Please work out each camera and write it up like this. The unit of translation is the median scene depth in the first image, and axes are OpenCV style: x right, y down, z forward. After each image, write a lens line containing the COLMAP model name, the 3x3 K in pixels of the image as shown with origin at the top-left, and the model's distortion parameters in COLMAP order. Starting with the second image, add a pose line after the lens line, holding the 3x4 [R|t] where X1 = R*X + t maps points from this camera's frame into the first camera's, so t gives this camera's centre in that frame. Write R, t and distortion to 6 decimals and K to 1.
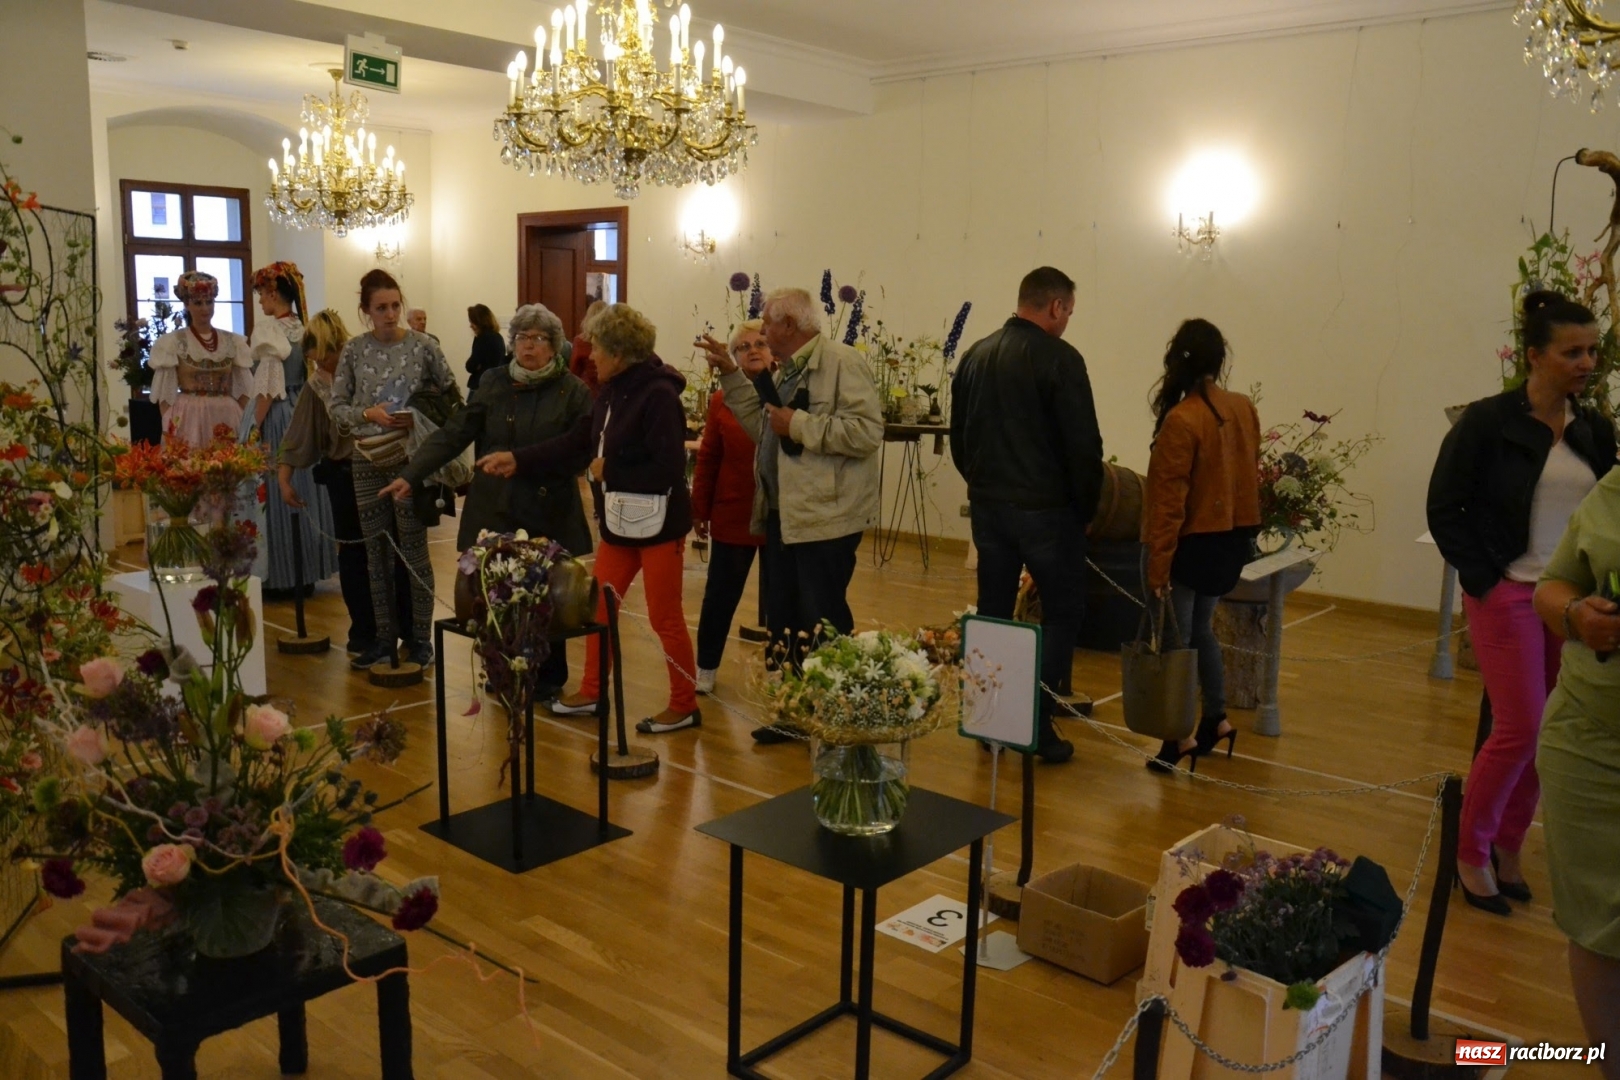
lens RADIAL K [[1363.9, 0, 810.0], [0, 1363.9, 540.0], [0, 0, 1]] dist [-0.145675, 0.161086]
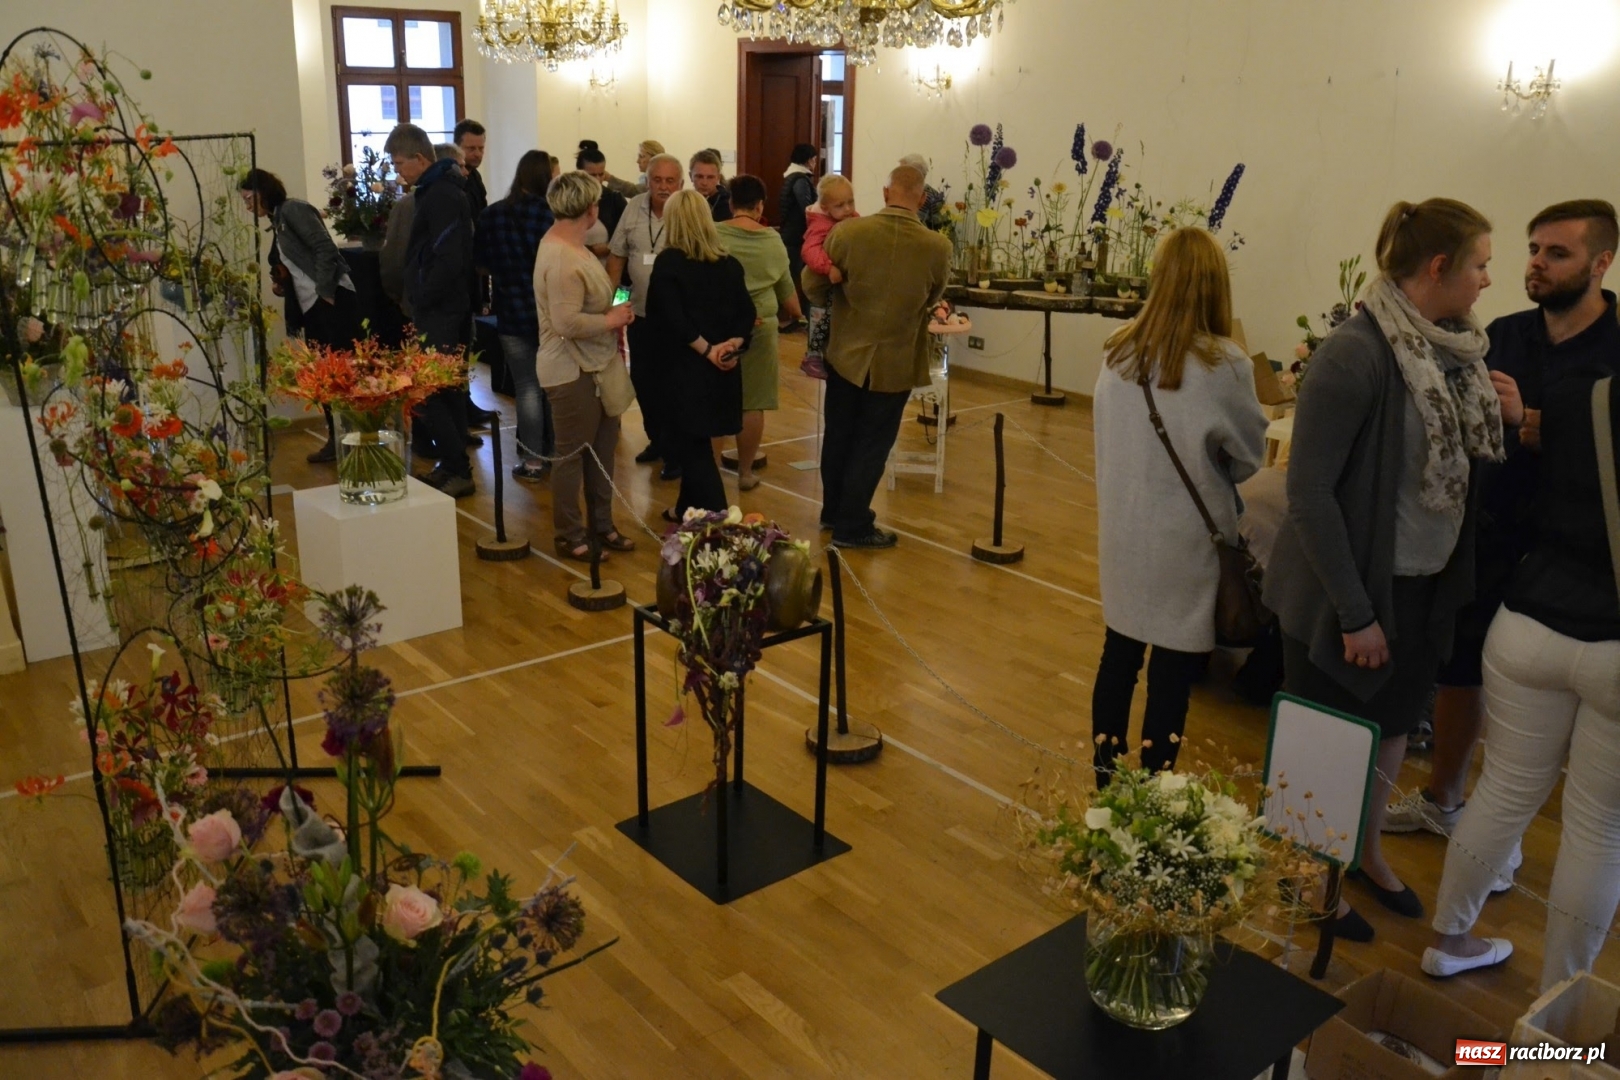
lens RADIAL K [[1363.9, 0, 810.0], [0, 1363.9, 540.0], [0, 0, 1]] dist [-0.145675, 0.161086]
pose [[0.987295, 0.047068, -0.151768, -0.032661], [-0.024556, 0.988842, 0.146929, -0.111042], [0.156991, -0.141335, 0.977435, 0.156081]]
